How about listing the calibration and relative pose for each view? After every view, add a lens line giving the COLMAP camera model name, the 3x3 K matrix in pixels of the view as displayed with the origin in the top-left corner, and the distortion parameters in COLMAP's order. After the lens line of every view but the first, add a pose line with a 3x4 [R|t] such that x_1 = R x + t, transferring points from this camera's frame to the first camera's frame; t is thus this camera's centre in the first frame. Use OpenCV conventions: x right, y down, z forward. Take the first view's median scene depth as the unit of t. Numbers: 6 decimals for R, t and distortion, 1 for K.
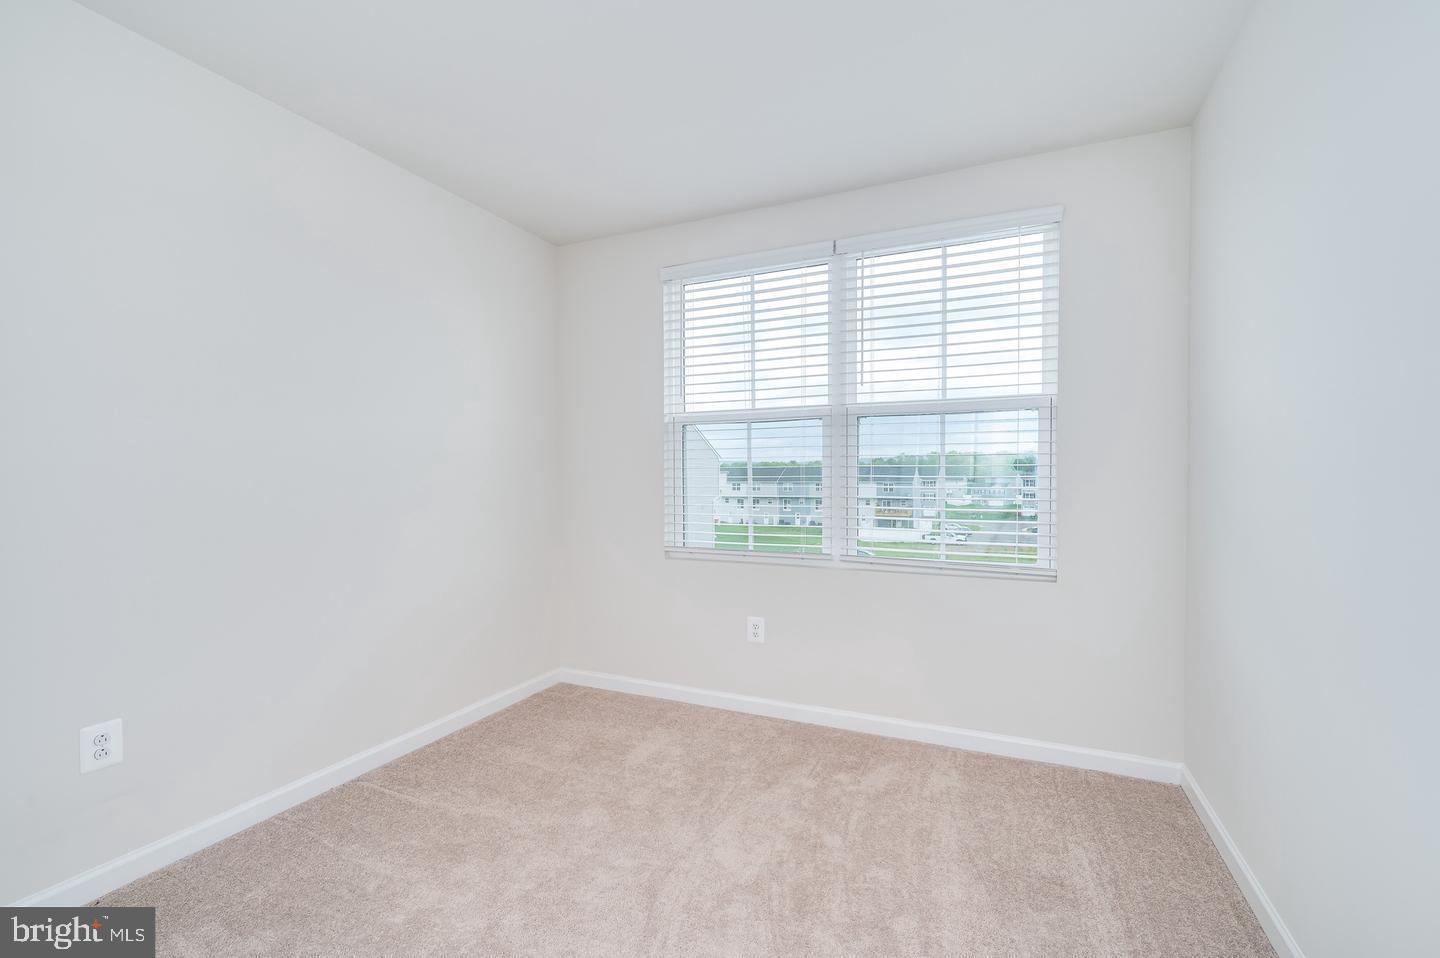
lens RADIAL K [[624.2, 0, 729.4], [0, 624.2, 497.0], [0, 0, 1]] dist [0.000242, 0.000151]
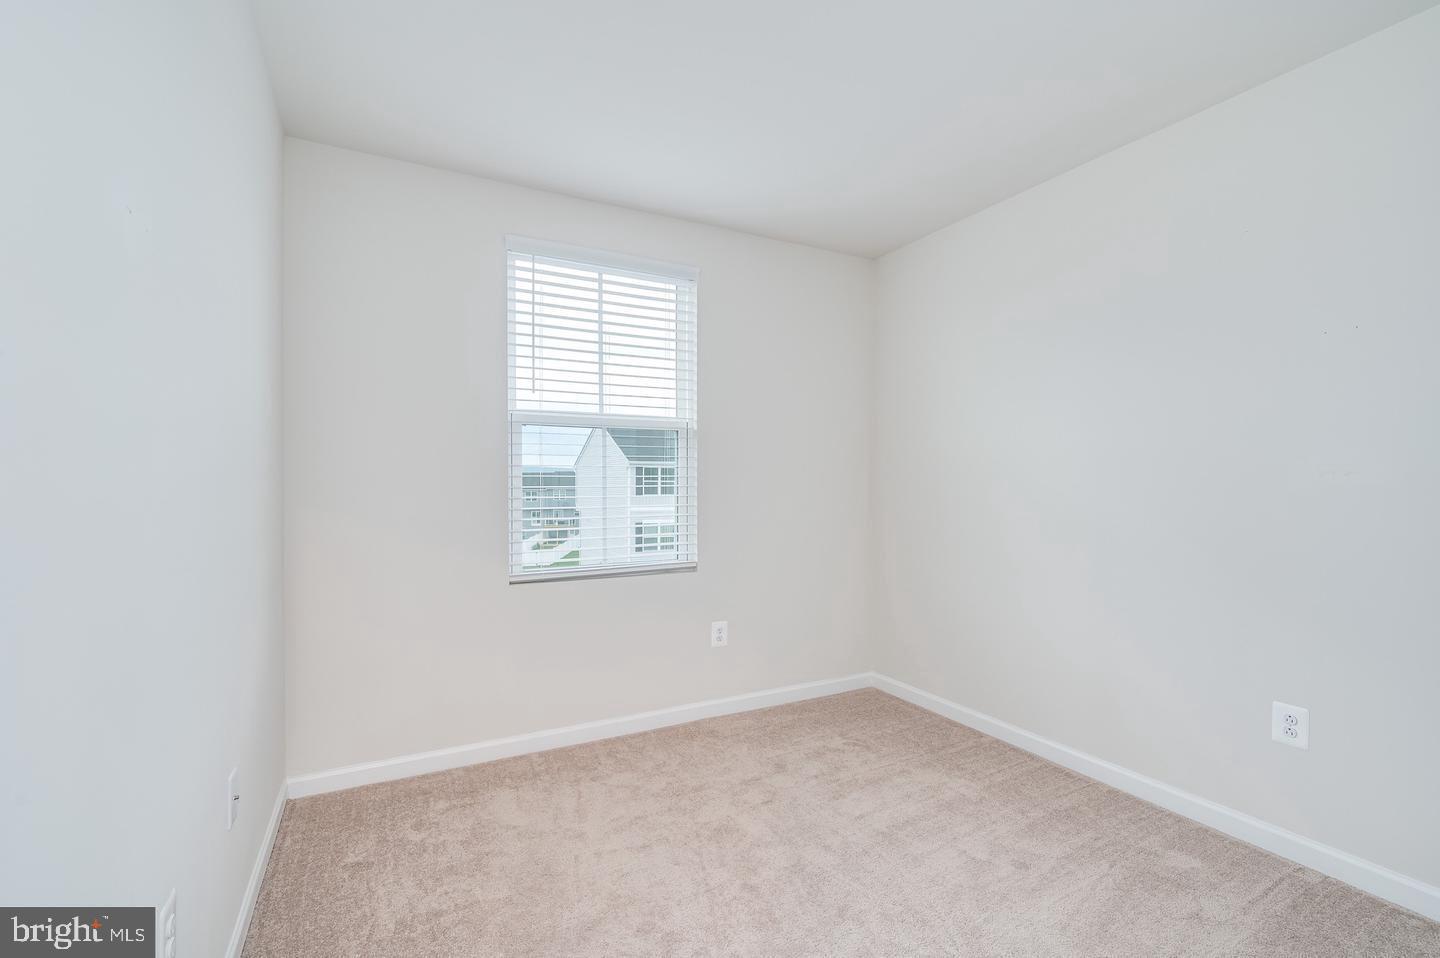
lens RADIAL K [[624.2, 0, 729.4], [0, 624.2, 497.0], [0, 0, 1]] dist [0.000242, 0.000151]
pose [[0.617495, -0.015508, 0.786422, -0.553801], [0.028417, 0.999593, -0.002601, -0.007278], [-0.786061, 0.023954, 0.617685, 0.254280]]
